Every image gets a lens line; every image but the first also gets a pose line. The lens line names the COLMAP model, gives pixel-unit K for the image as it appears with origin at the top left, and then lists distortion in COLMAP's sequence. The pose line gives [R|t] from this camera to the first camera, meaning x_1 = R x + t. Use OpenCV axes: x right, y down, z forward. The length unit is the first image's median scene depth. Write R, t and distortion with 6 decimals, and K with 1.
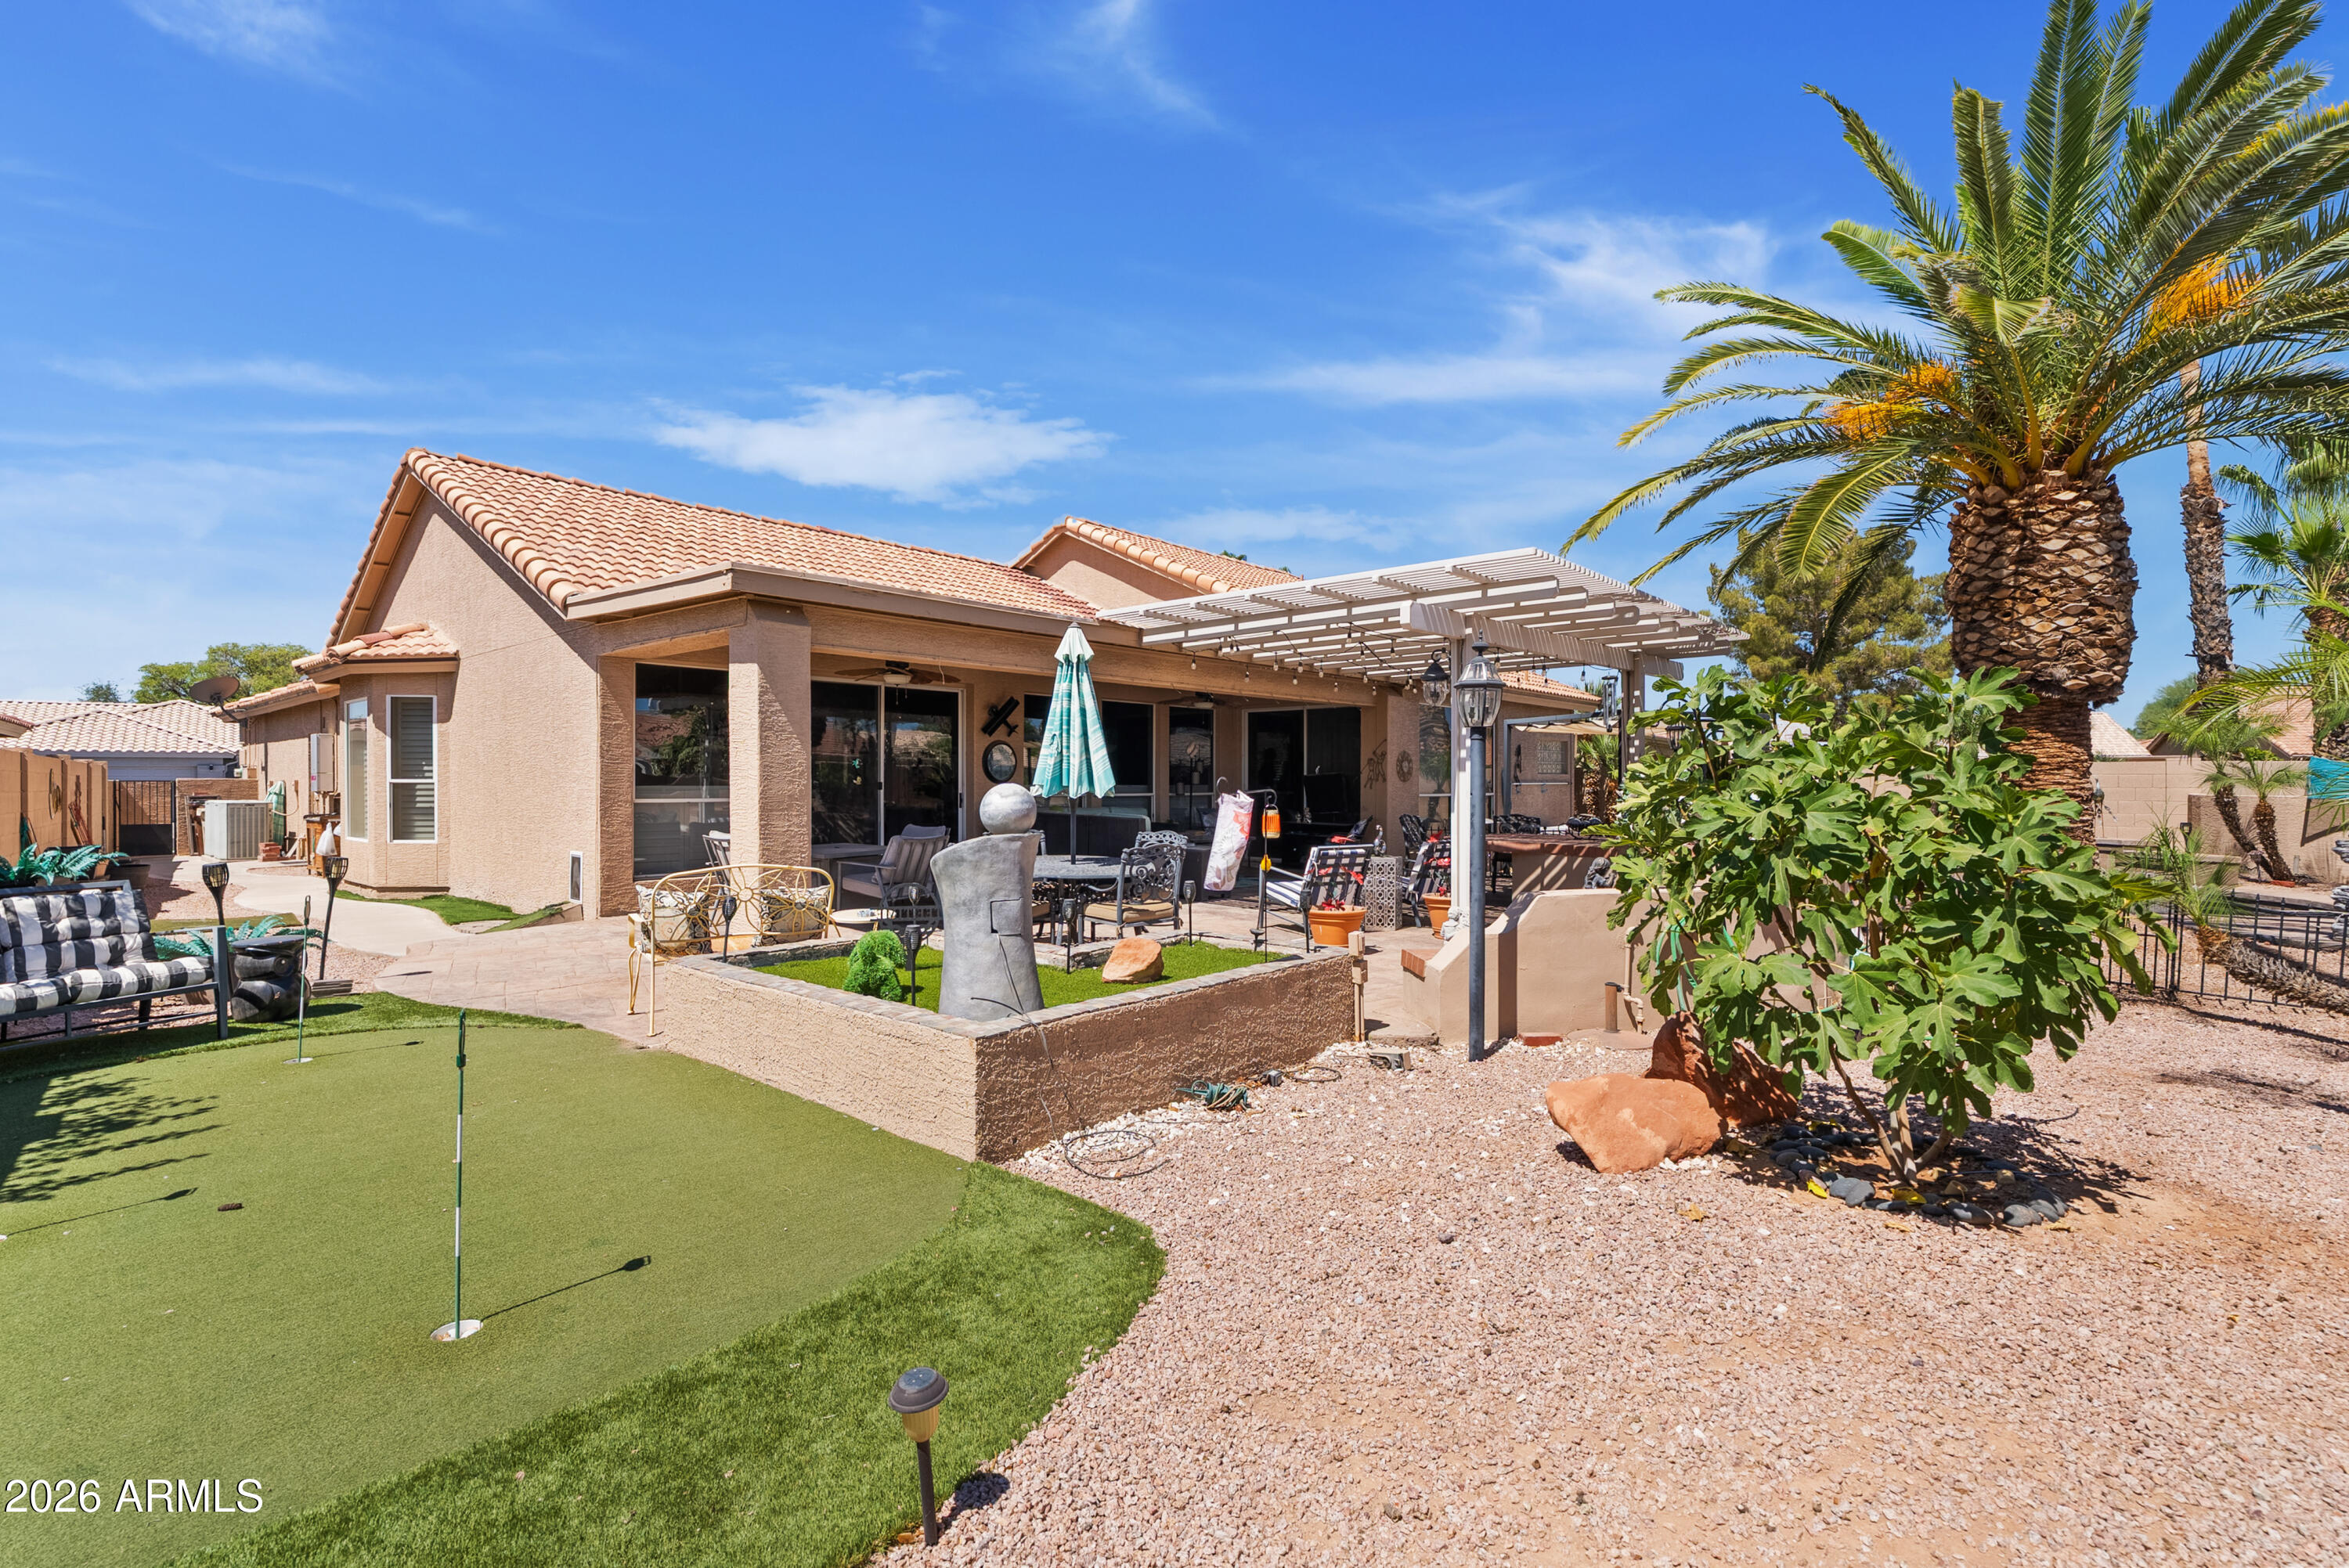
lens RADIAL K [[1063.4, 0, 1174.6], [0, 1063.4, 808.0], [0, 0, 1]] dist [0.001938, 0.000180]
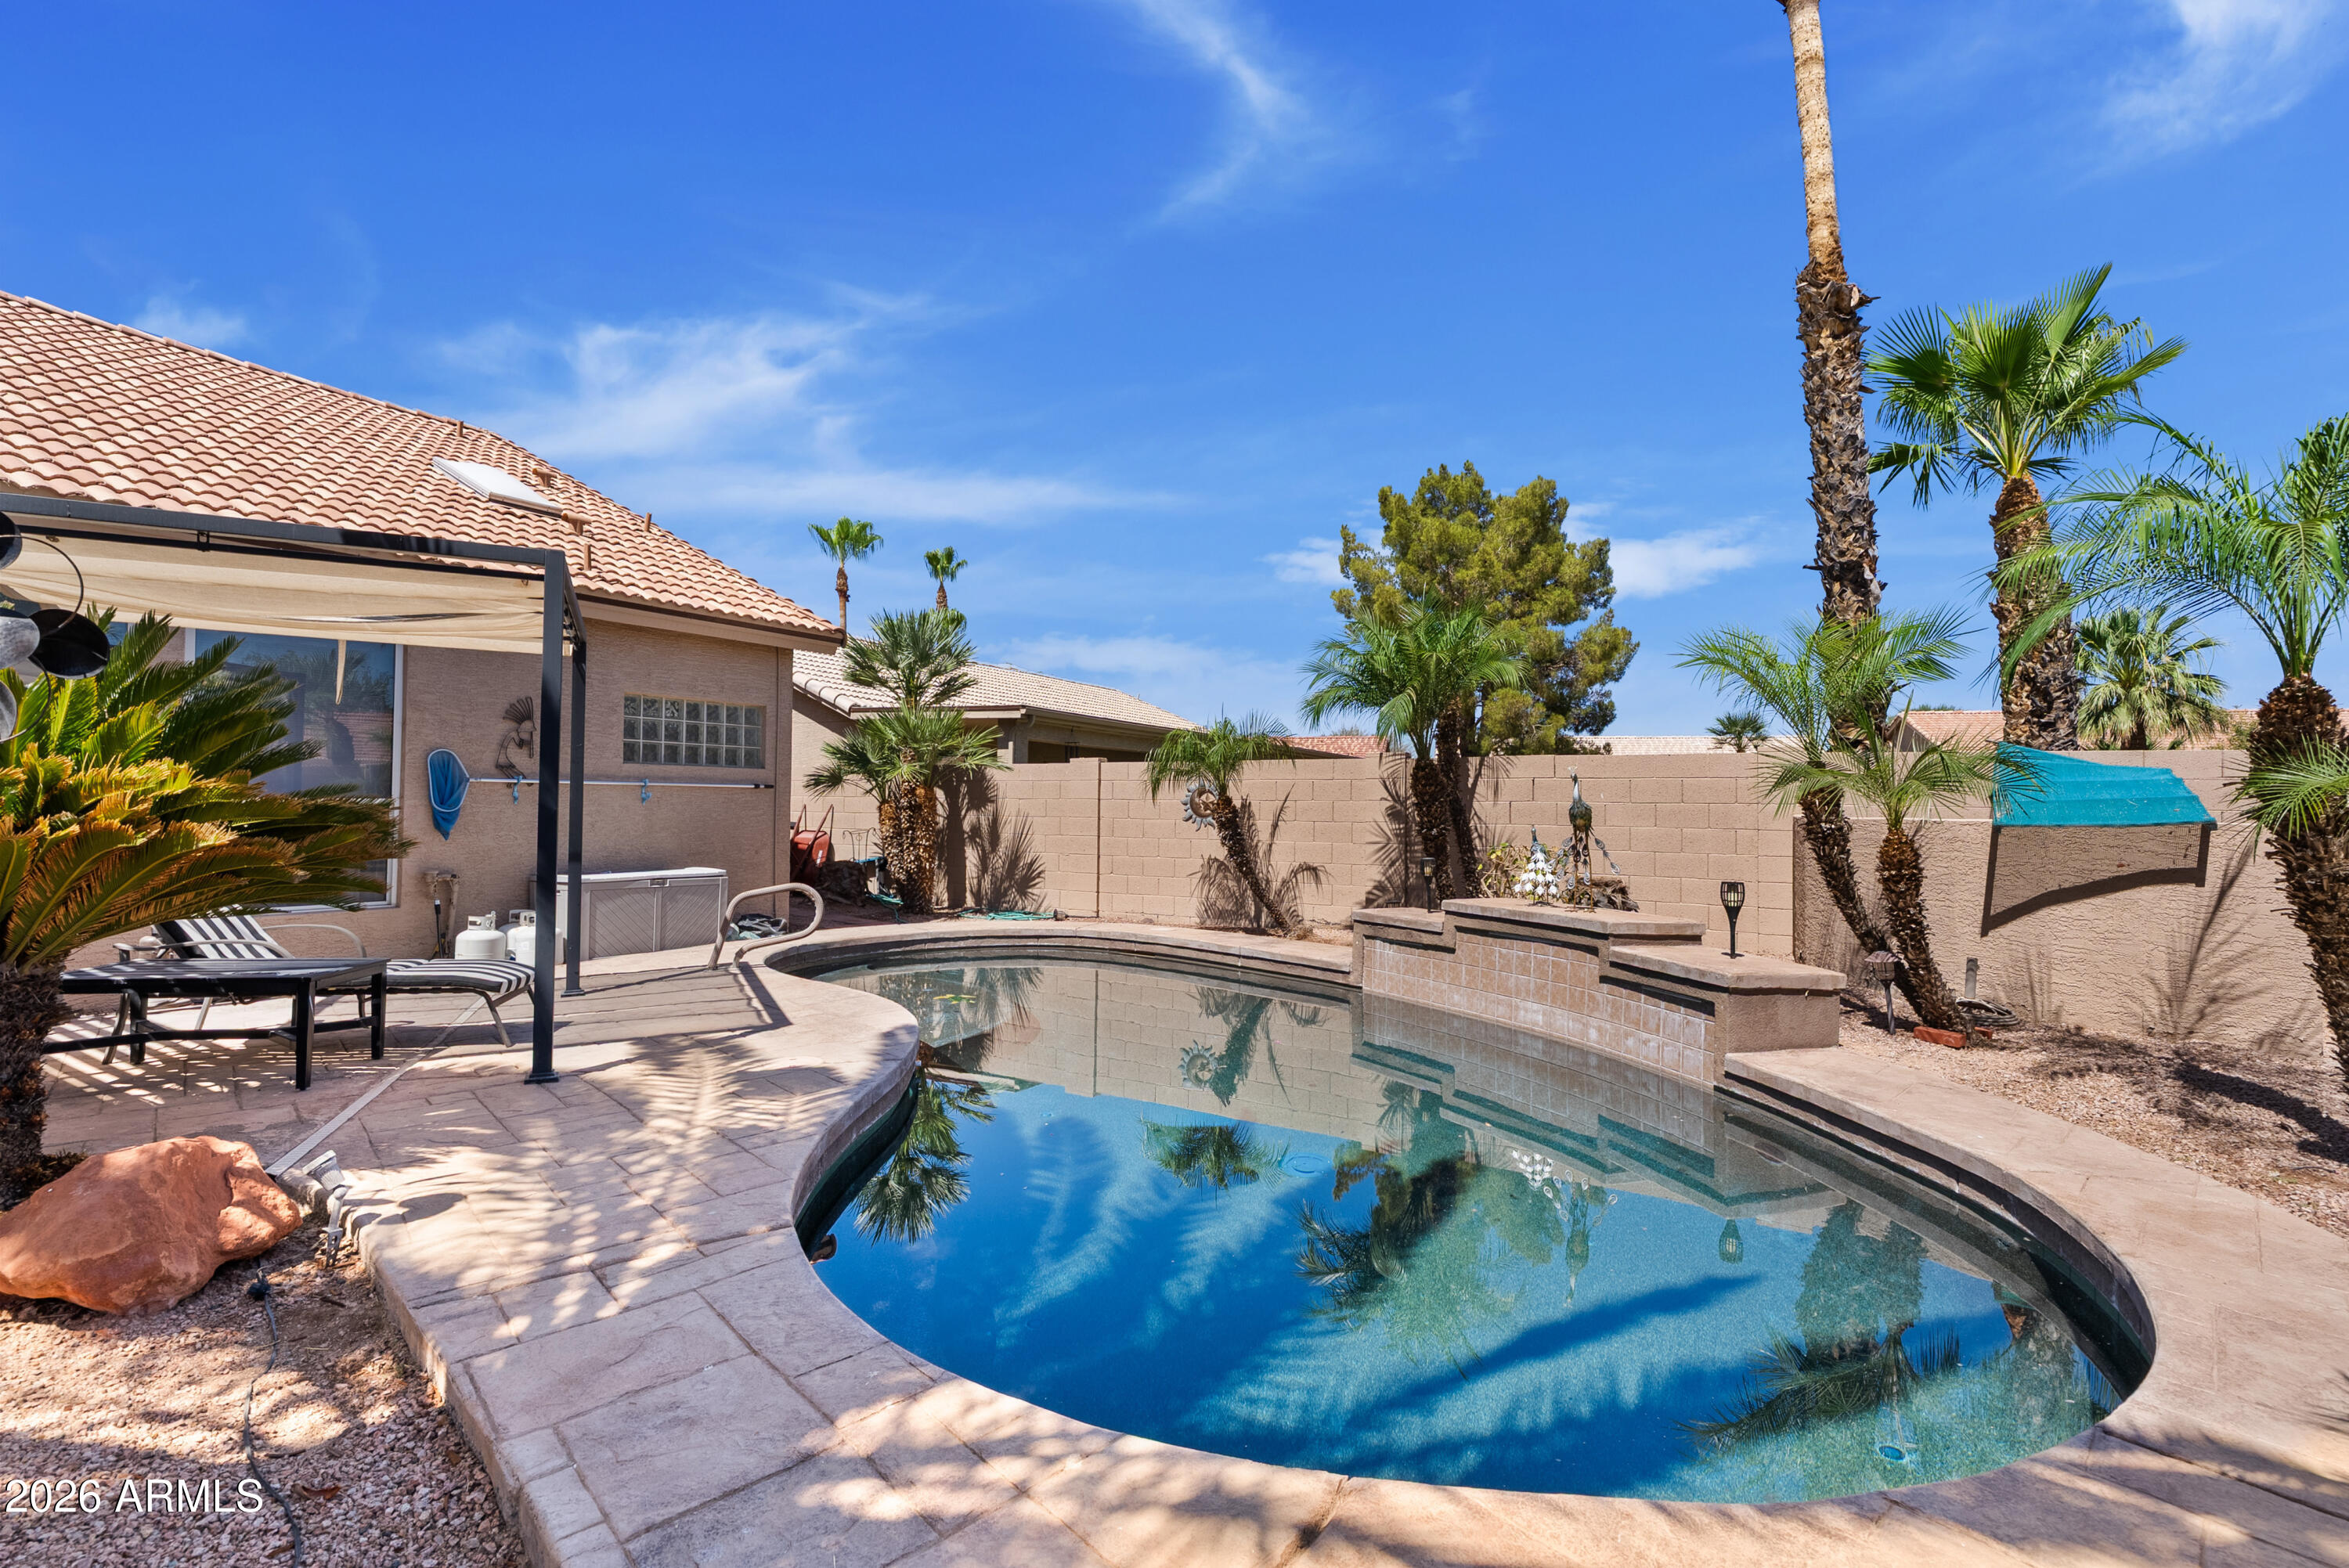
lens RADIAL K [[1063.4, 0, 1174.6], [0, 1063.4, 808.0], [0, 0, 1]] dist [0.001938, 0.000180]
pose [[0.987687, 0.011475, 0.156022, 0.451204], [-0.008103, 0.999720, -0.022227, -0.002276], [-0.156233, 0.020689, 0.987503, 0.422791]]
